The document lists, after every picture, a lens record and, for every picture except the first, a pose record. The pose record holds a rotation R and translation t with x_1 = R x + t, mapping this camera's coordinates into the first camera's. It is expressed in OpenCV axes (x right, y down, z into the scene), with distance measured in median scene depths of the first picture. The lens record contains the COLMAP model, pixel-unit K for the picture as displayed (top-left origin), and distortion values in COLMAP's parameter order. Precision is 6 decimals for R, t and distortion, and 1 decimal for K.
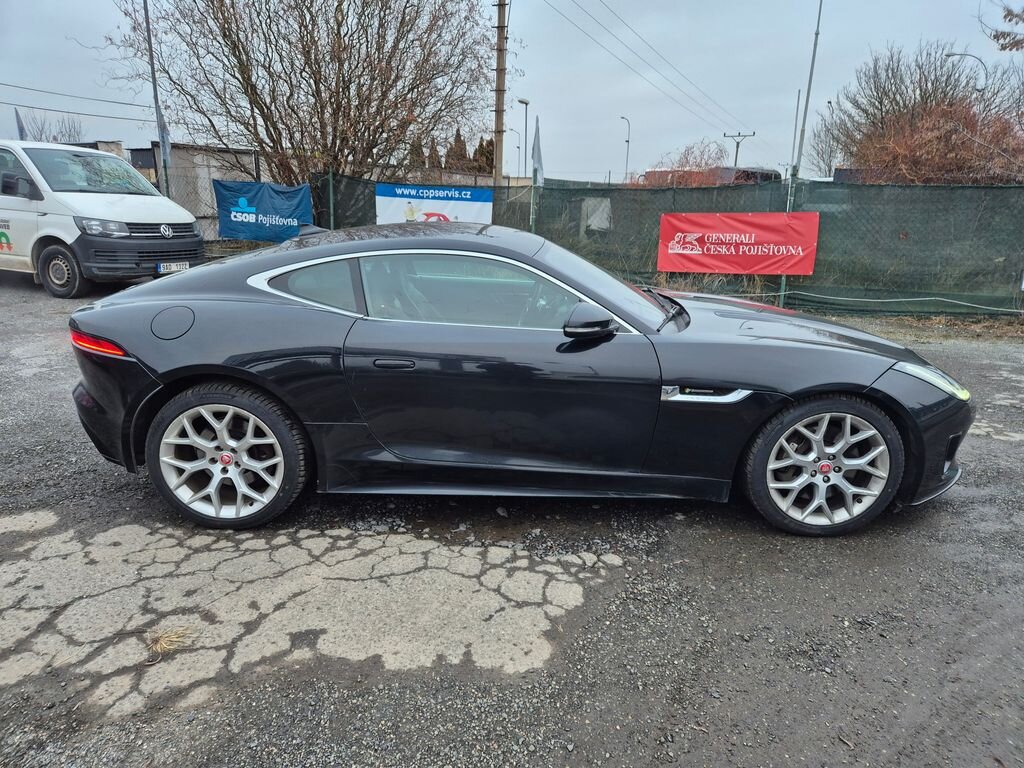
lens RADIAL K [[677.7, 0, 508.5], [0, 677.7, 376.5], [0, 0, 1]] dist [0.049383, -0.036042]
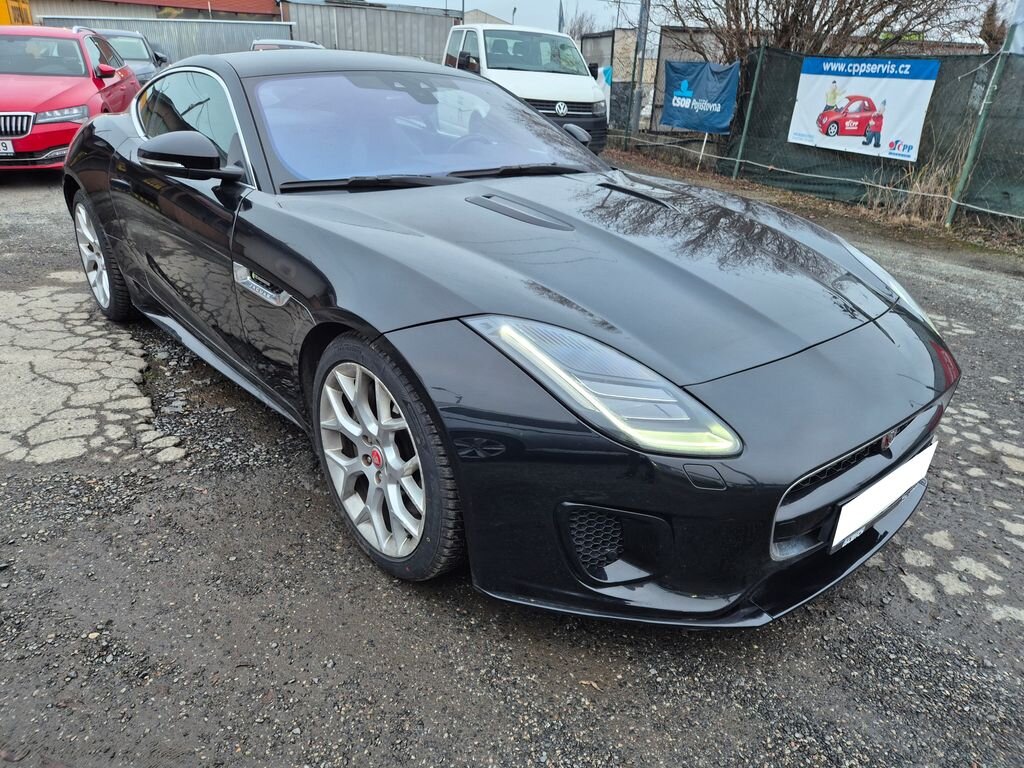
lens RADIAL K [[677.7, 0, 507.7], [0, 677.7, 390.0], [0, 0, 1]] dist [0.049383, -0.036042]
pose [[0.657390, 0.313771, -0.685118, 0.939833], [-0.215291, 0.949495, 0.228273, -0.080540], [0.722142, -0.002564, 0.691740, 0.703768]]
